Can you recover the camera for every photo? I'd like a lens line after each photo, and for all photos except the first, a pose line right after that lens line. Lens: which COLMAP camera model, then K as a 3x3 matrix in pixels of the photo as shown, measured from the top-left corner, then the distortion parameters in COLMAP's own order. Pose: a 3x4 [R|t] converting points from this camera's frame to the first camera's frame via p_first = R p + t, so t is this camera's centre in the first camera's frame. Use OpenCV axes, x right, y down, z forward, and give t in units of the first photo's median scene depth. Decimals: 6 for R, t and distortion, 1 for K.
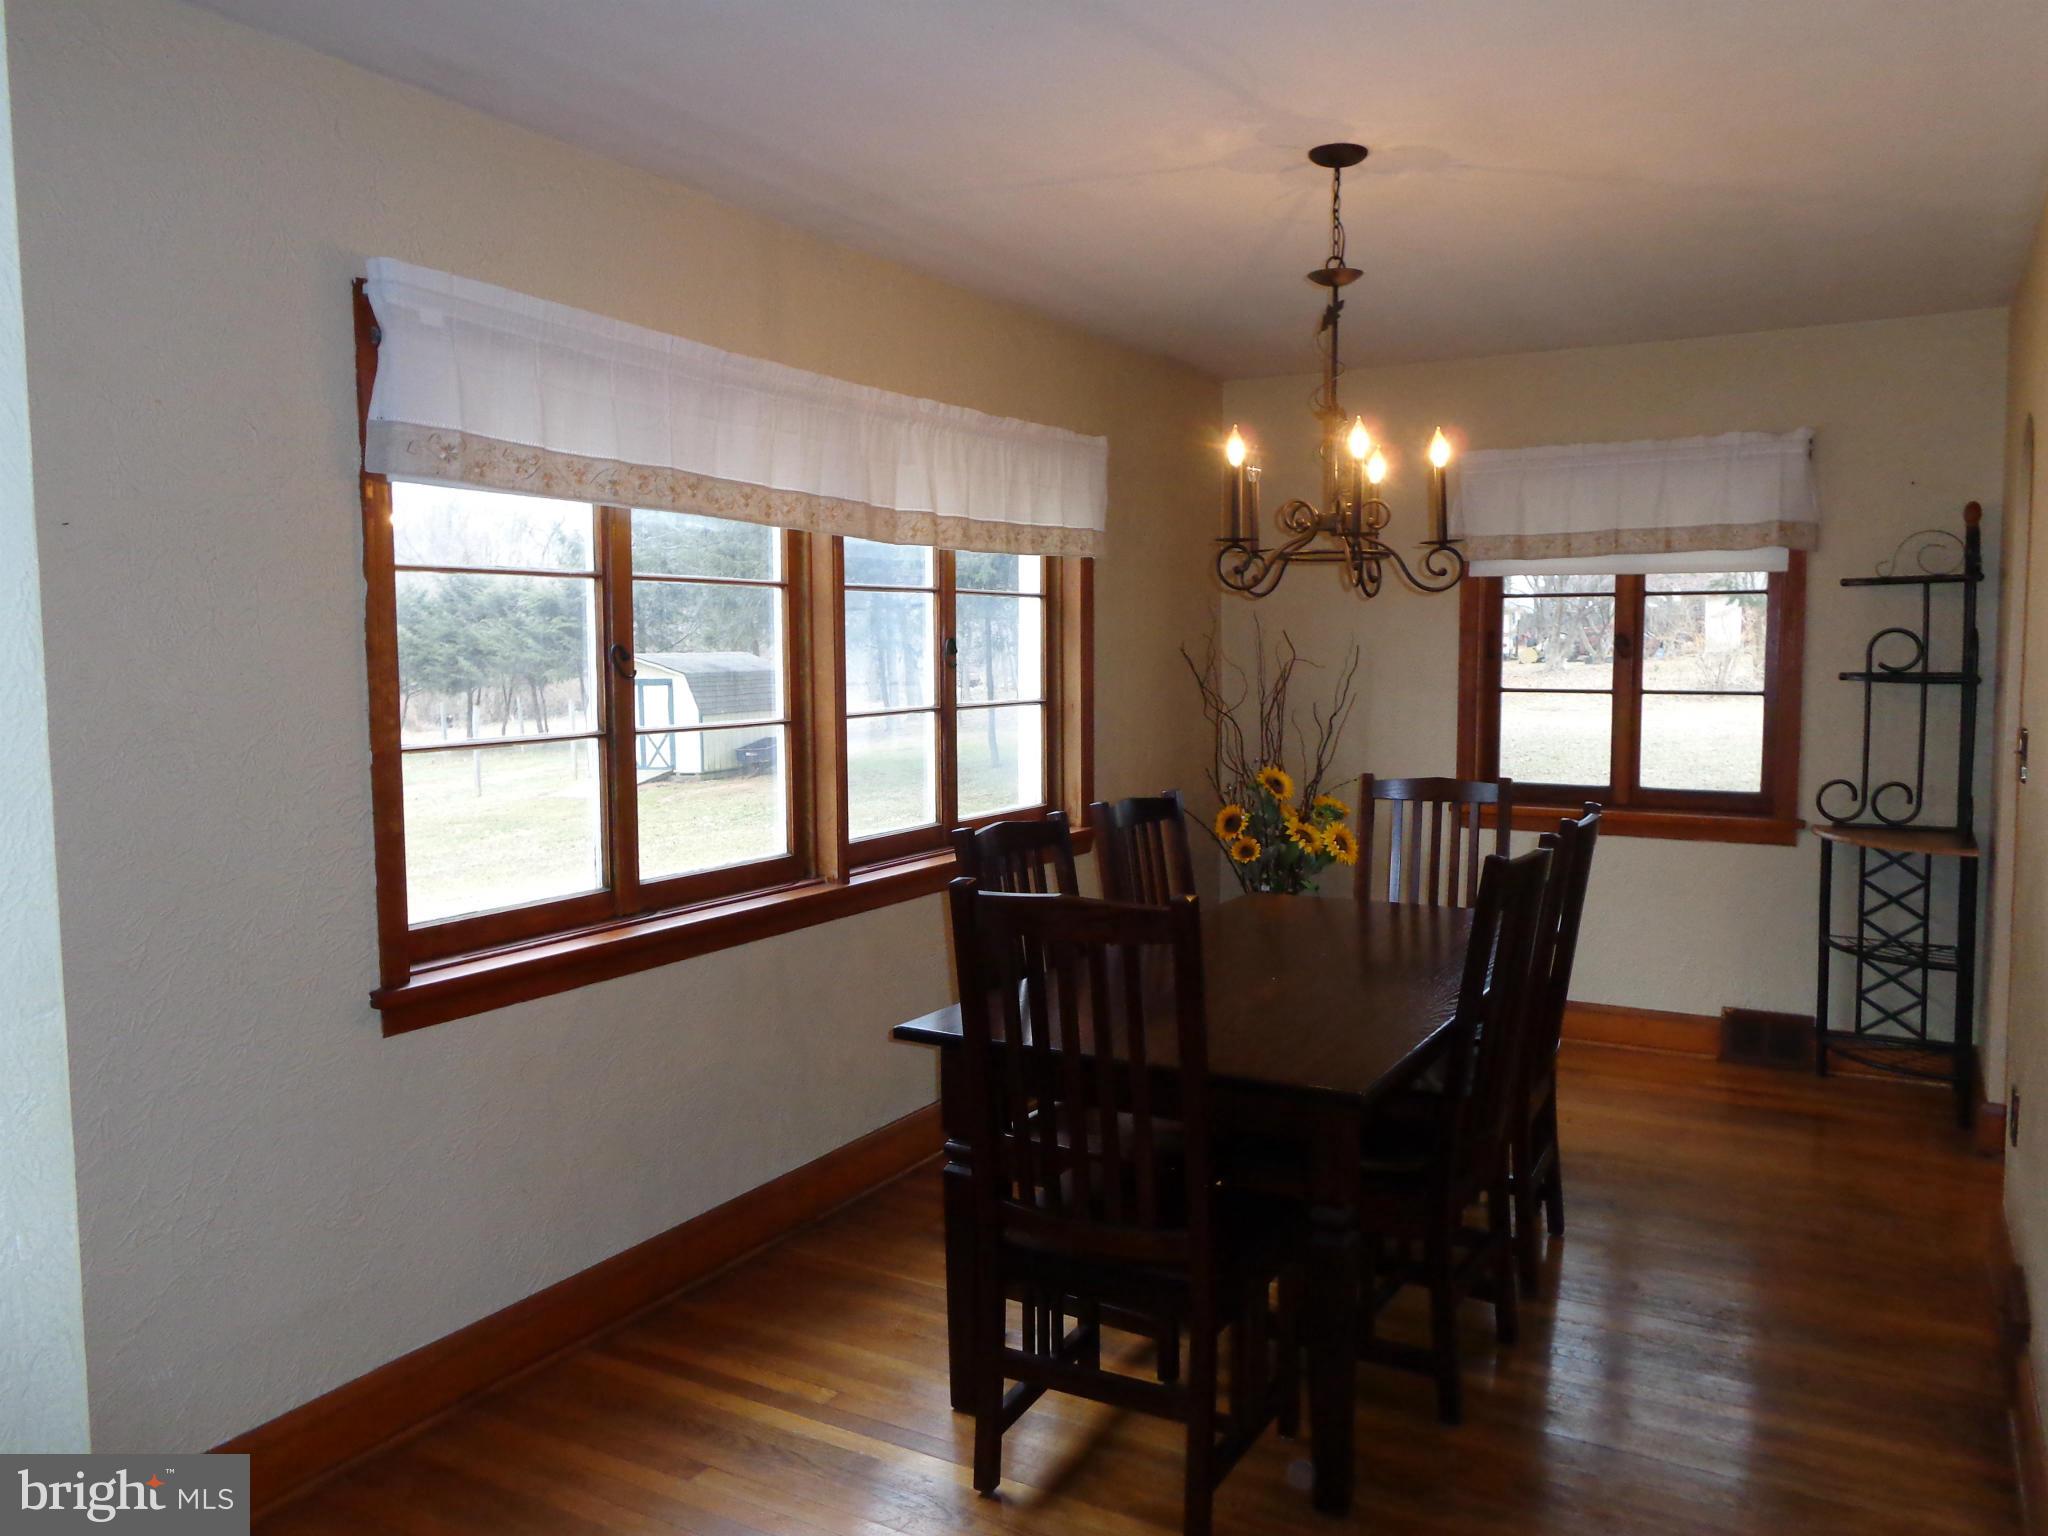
lens RADIAL K [[1528.2, 0, 1035.2], [0, 1528.2, 759.5], [0, 0, 1]] dist [-0.000601, 0.003208]
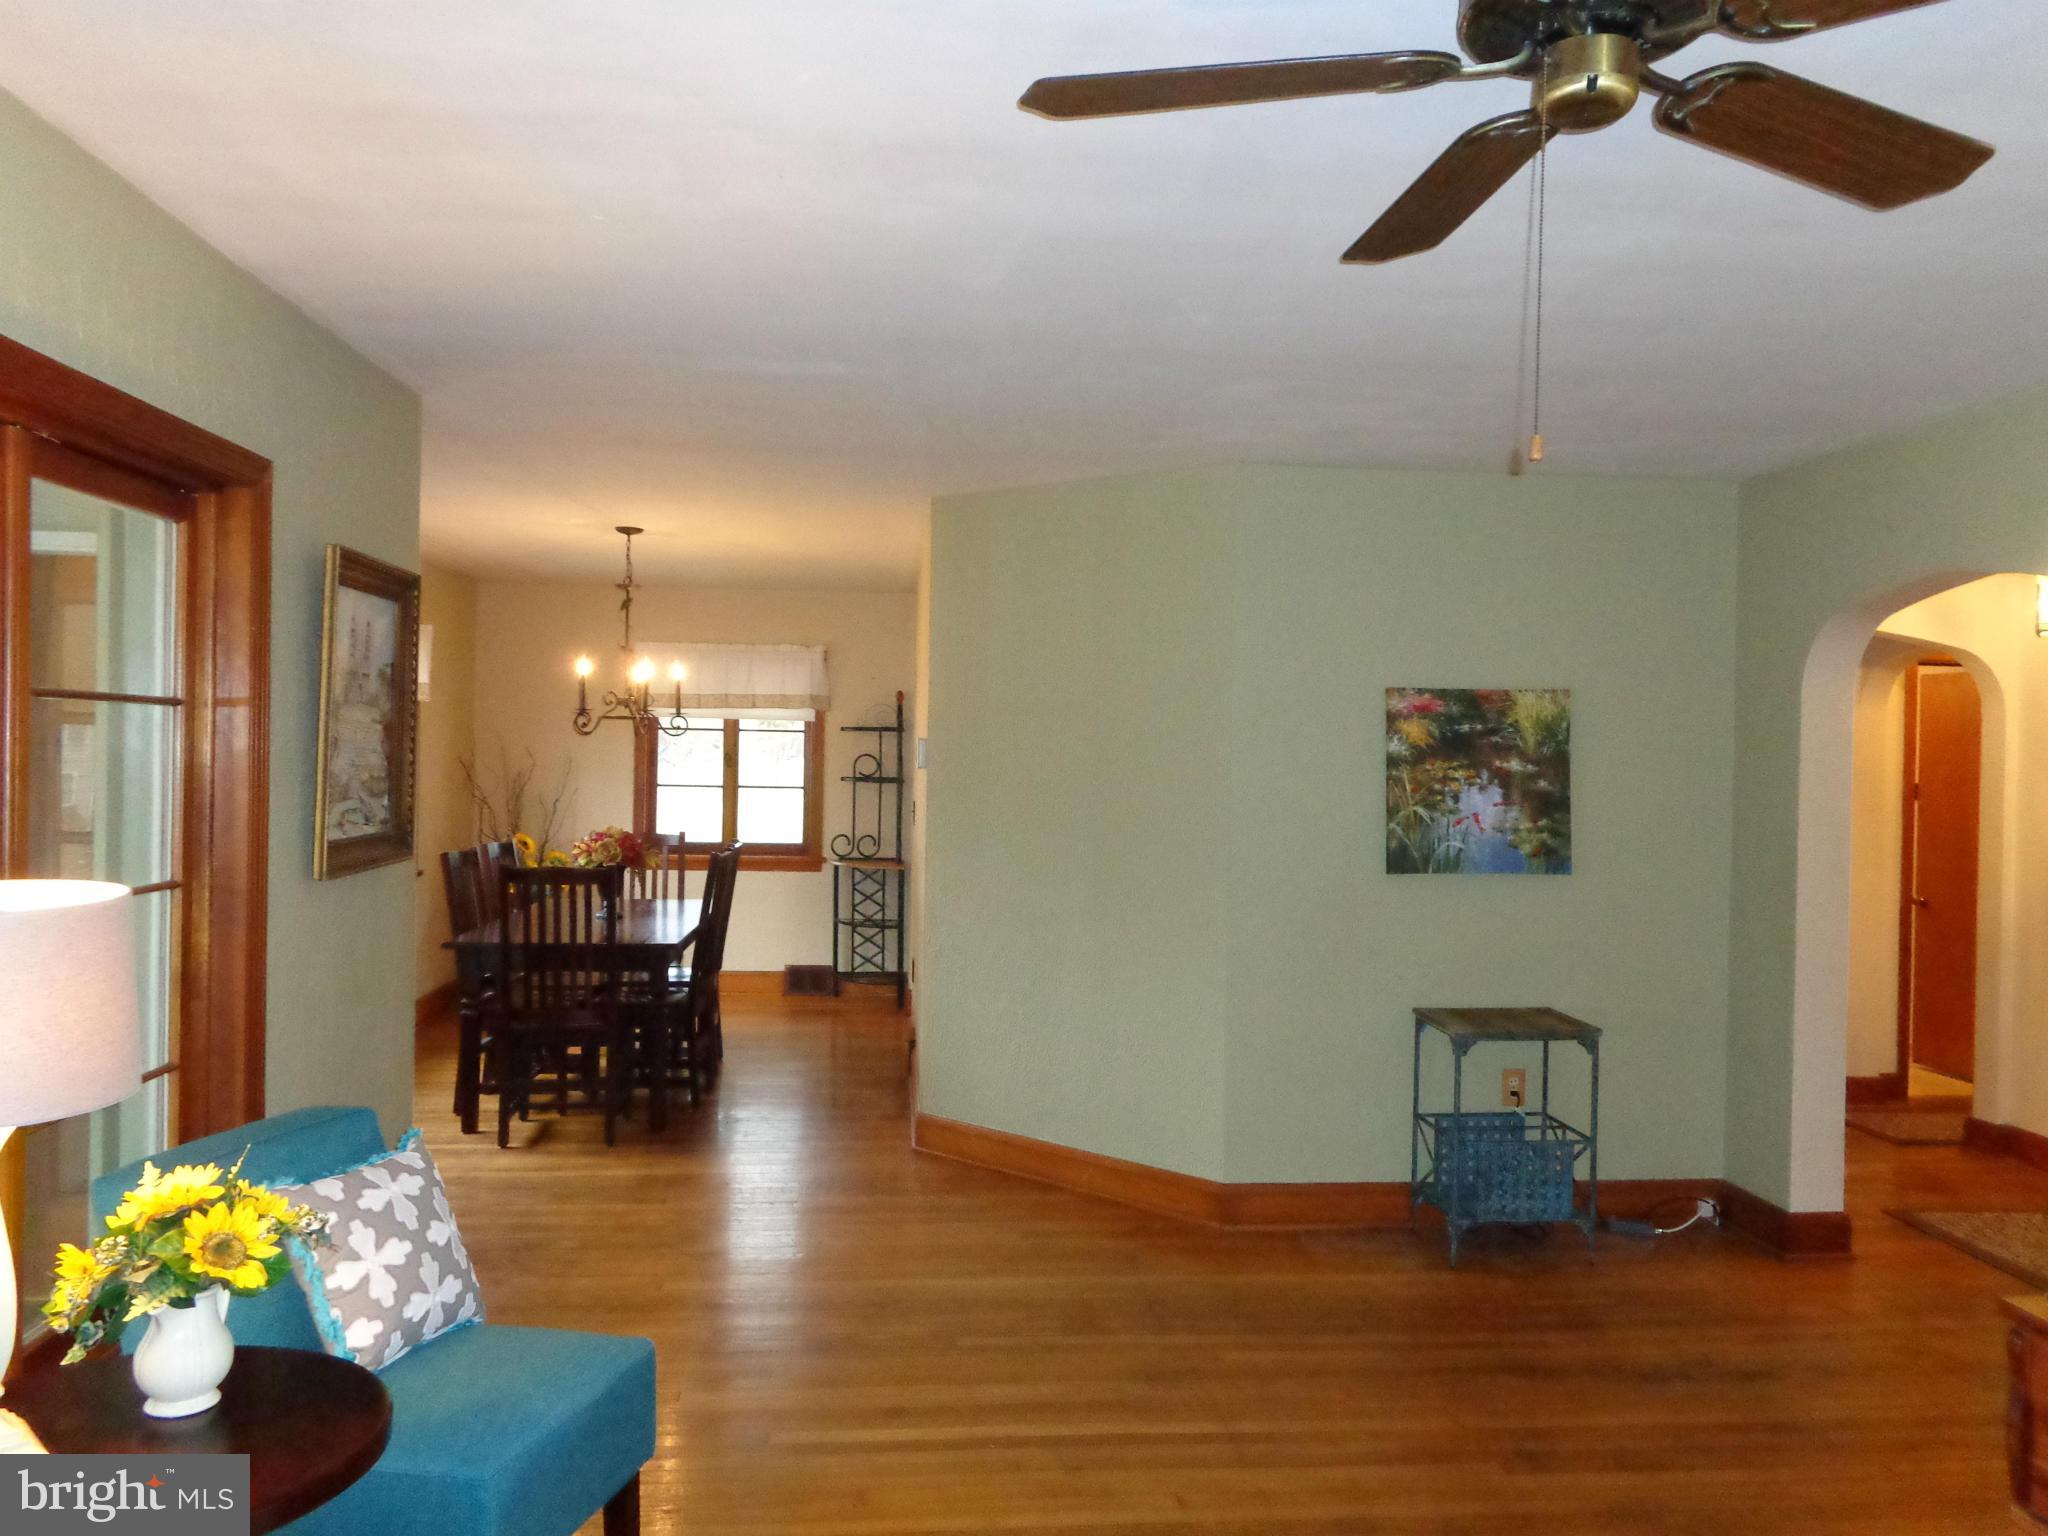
lens RADIAL K [[1528.2, 0, 1035.2], [0, 1528.2, 759.5], [0, 0, 1]] dist [-0.000601, 0.003208]
pose [[0.815835, 0.015611, 0.578075, -0.354073], [0.023046, 0.997964, -0.059474, 0.038013], [-0.577826, 0.061843, 0.813814, -0.648271]]
